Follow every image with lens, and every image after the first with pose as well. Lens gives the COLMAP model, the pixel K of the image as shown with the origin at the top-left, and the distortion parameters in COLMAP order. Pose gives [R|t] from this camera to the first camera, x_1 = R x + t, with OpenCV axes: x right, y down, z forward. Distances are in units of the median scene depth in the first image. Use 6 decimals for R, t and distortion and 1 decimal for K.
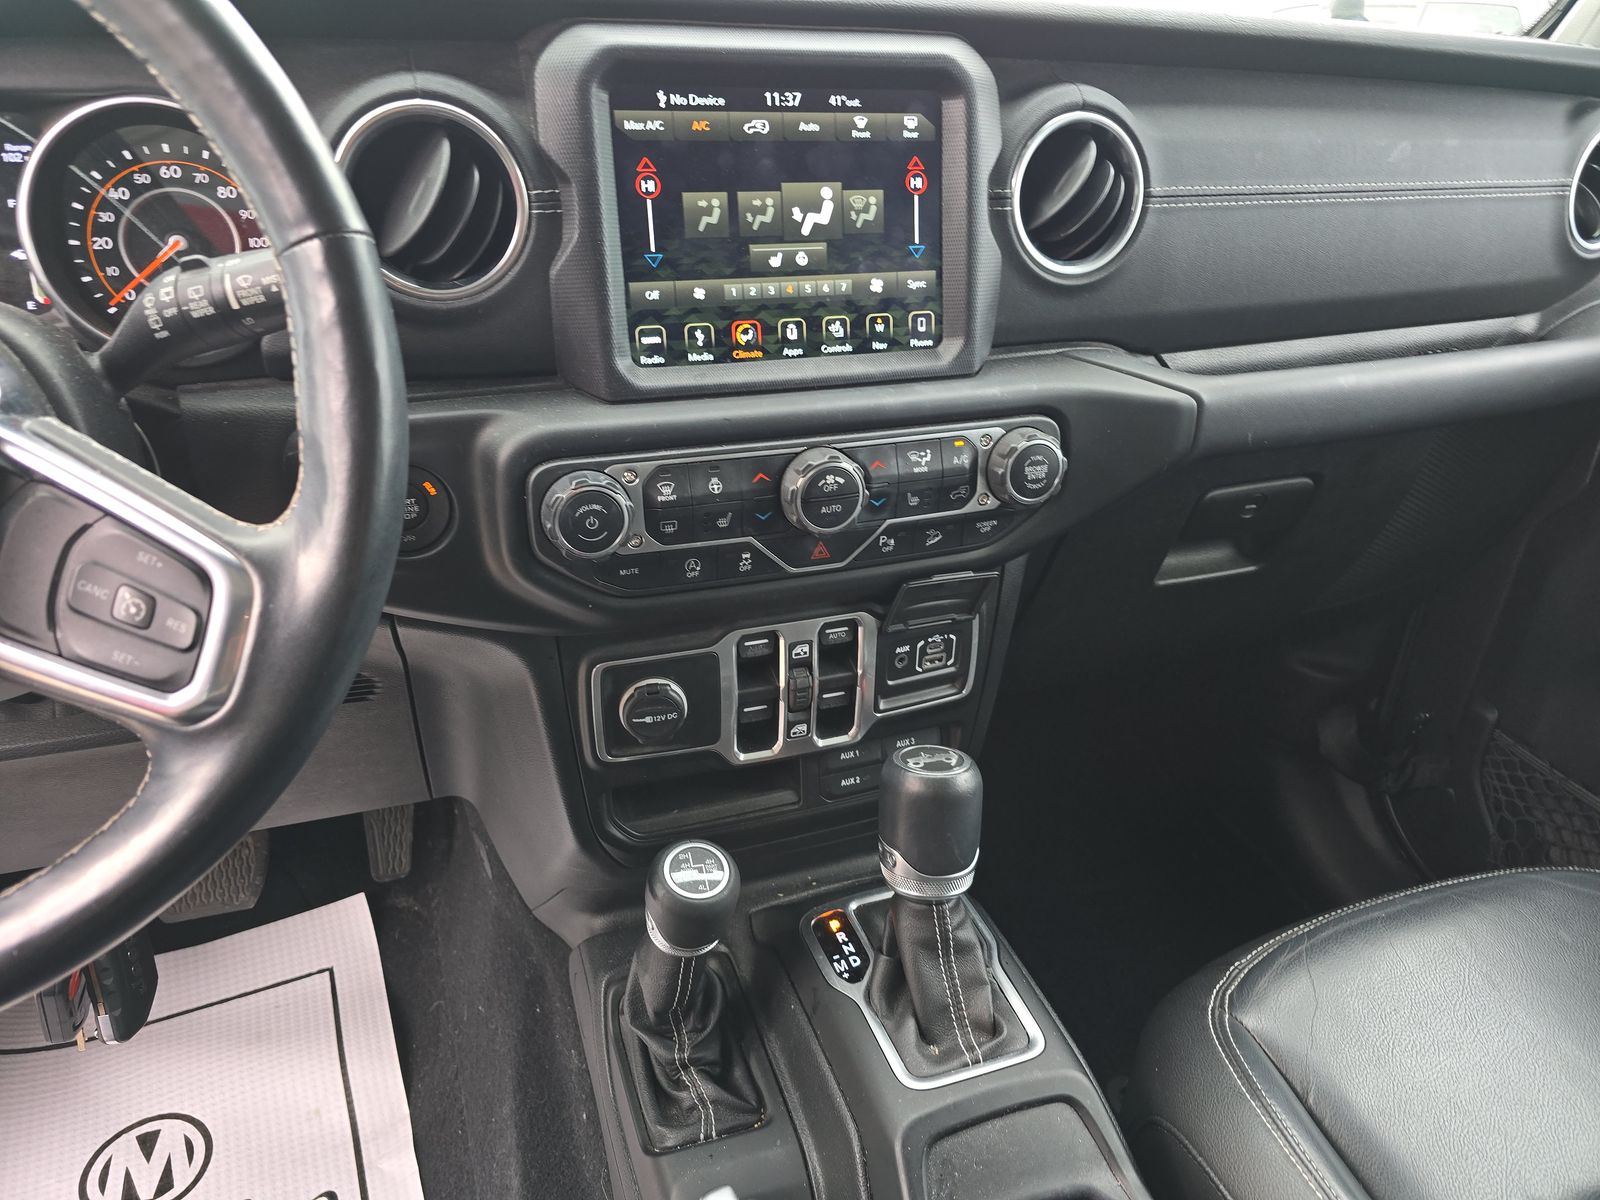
lens RADIAL K [[1100.9, 0, 799.5], [0, 1100.9, 585.8], [0, 0, 1]] dist [0.092936, -0.097892]
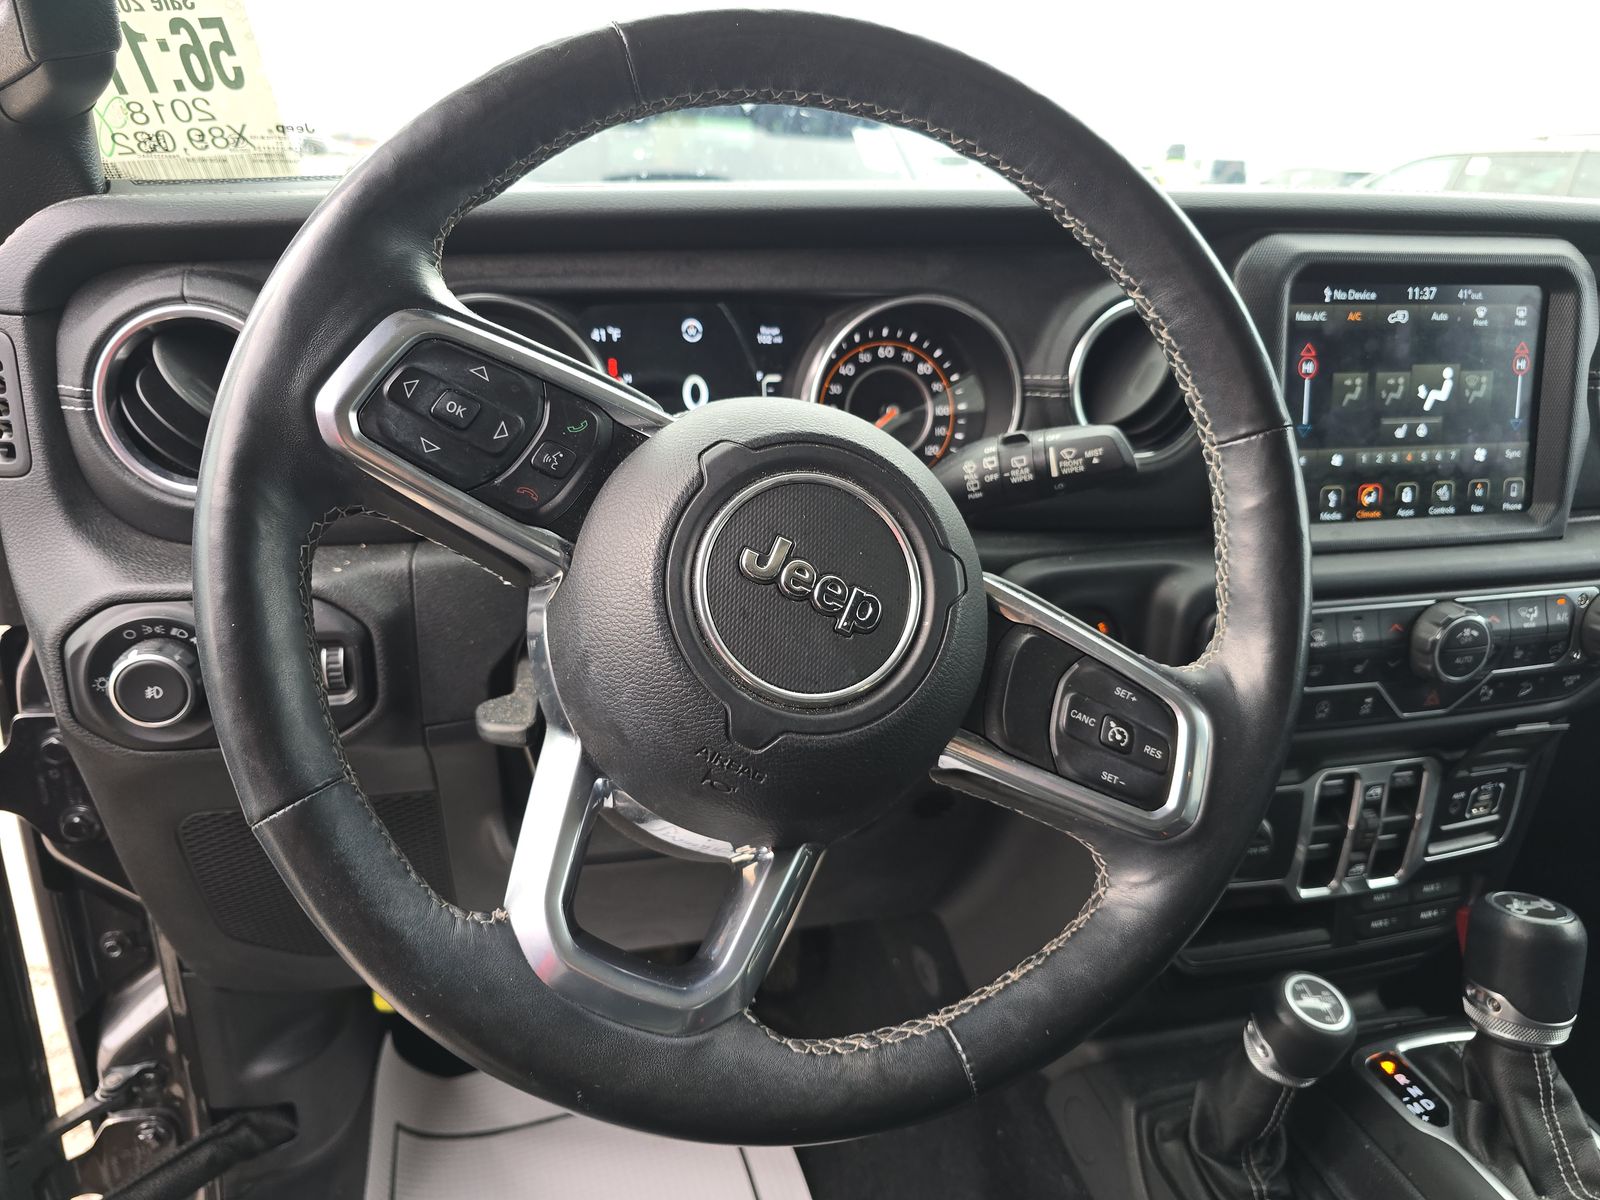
lens RADIAL K [[1138.9, 0, 800.0], [0, 1138.9, 600.0], [0, 0, 1]] dist [0.032609, 0.003502]
pose [[0.997735, 0.033124, -0.058538, -0.534413], [-0.038874, 0.994229, -0.099991, 0.008881], [0.054888, 0.102040, 0.993265, -0.143904]]
